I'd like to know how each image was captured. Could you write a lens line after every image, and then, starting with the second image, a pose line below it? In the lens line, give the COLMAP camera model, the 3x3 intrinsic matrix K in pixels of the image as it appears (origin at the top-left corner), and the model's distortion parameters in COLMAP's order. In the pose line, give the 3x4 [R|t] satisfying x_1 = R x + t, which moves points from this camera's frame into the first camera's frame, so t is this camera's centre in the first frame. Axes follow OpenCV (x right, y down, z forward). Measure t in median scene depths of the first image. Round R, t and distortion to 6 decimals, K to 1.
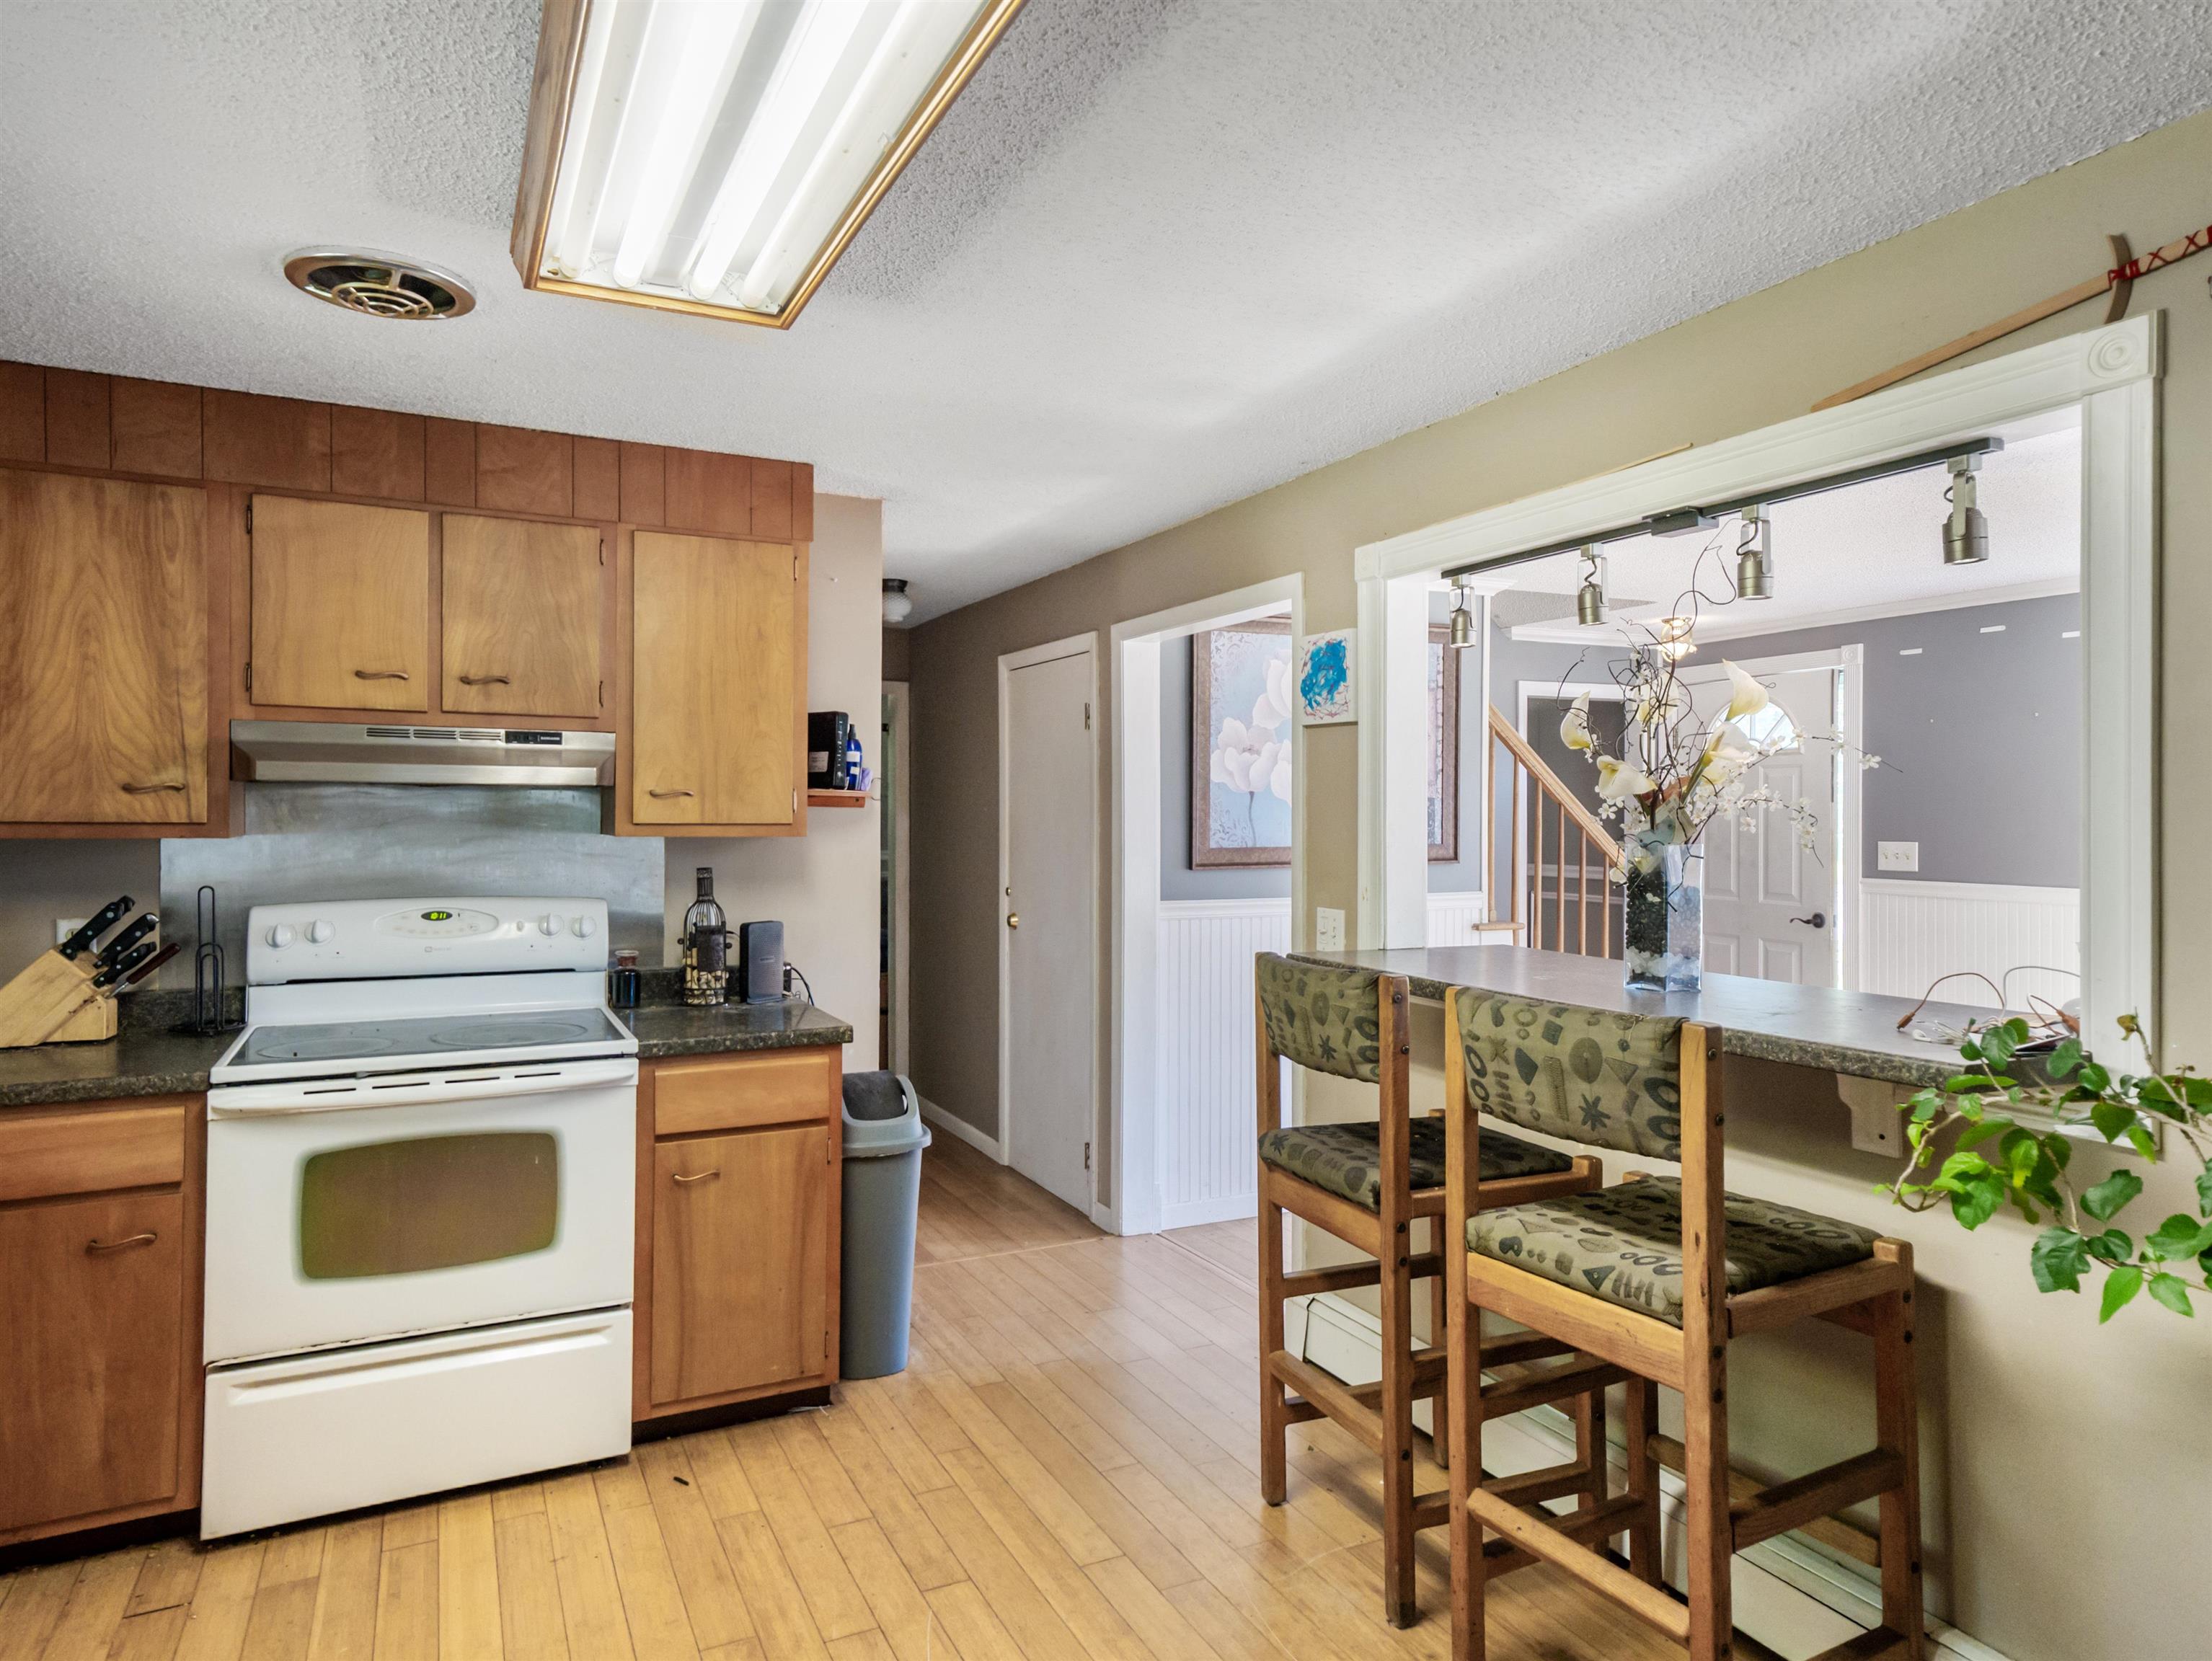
lens RADIAL K [[1378.2, 0, 1106.0], [0, 1378.2, 830.5], [0, 0, 1]] dist [0.039735, 0.002008]
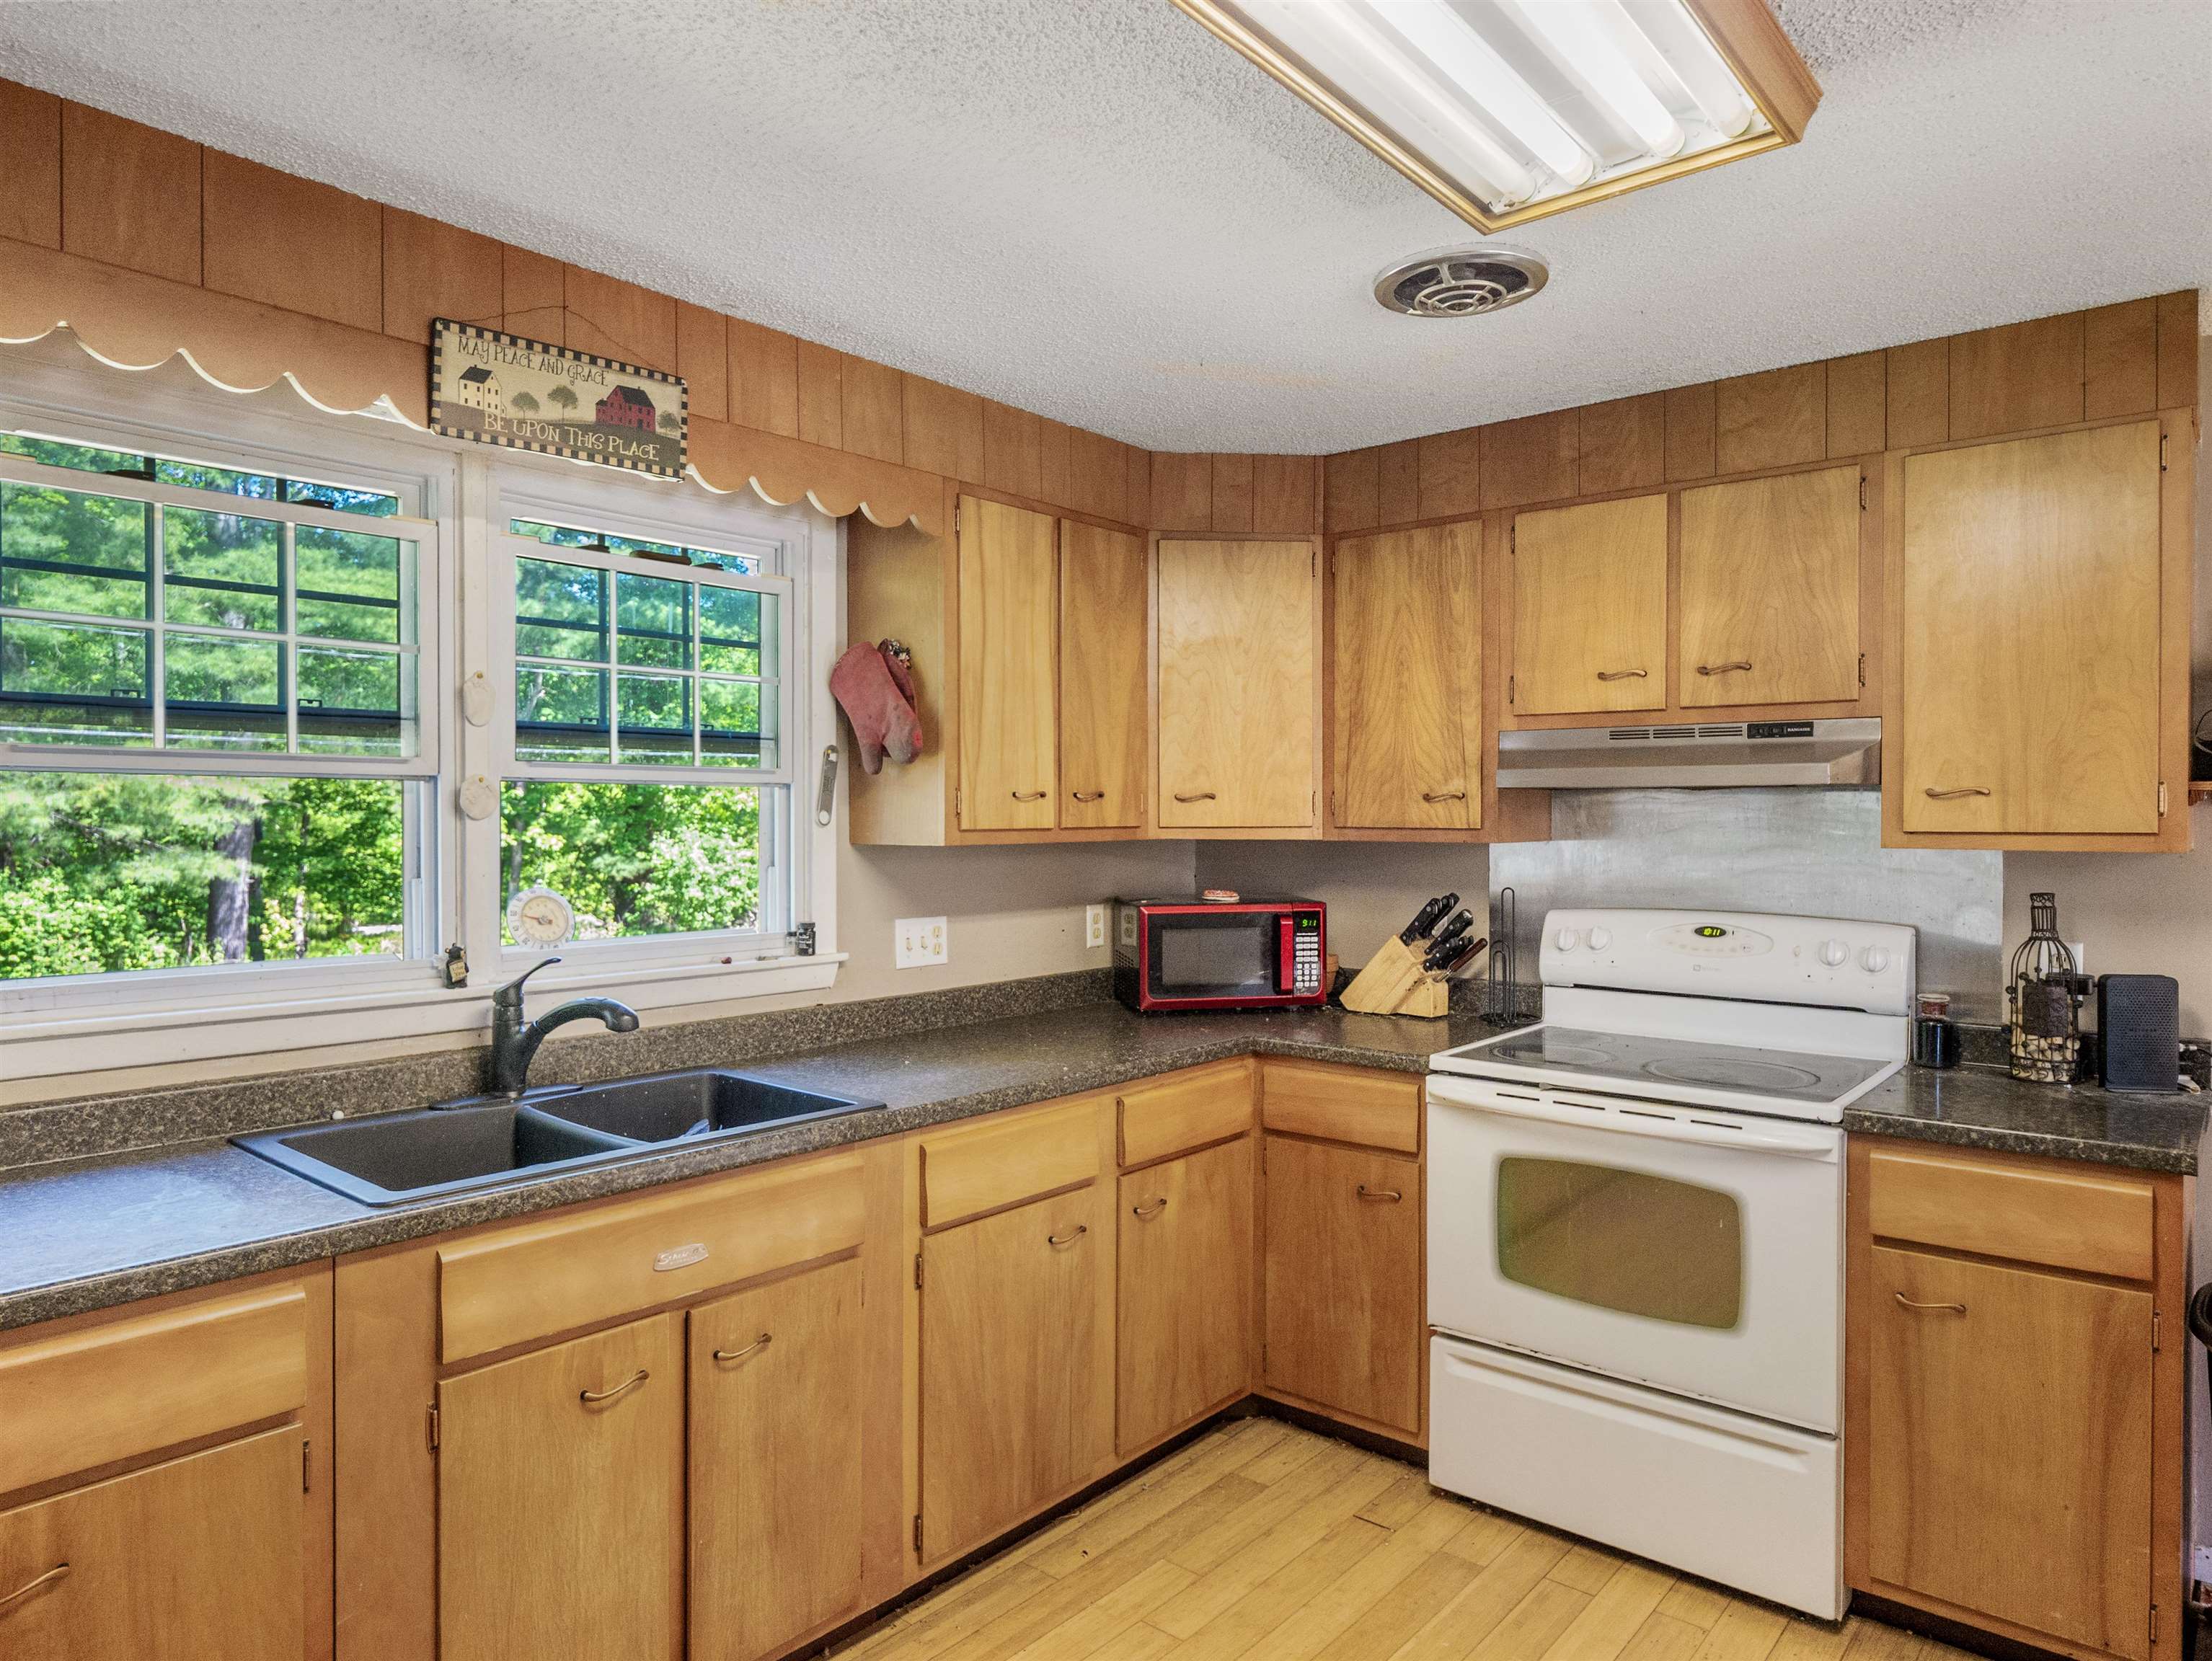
lens RADIAL K [[1395.4, 0, 1106.0], [0, 1395.4, 830.5], [0, 0, 1]] dist [-0.009442, -0.002199]
pose [[0.389459, 0.006010, -0.921024, 0.224495], [-0.009915, 0.999948, 0.002333, -0.003462], [0.920990, 0.008223, 0.389498, 0.305418]]
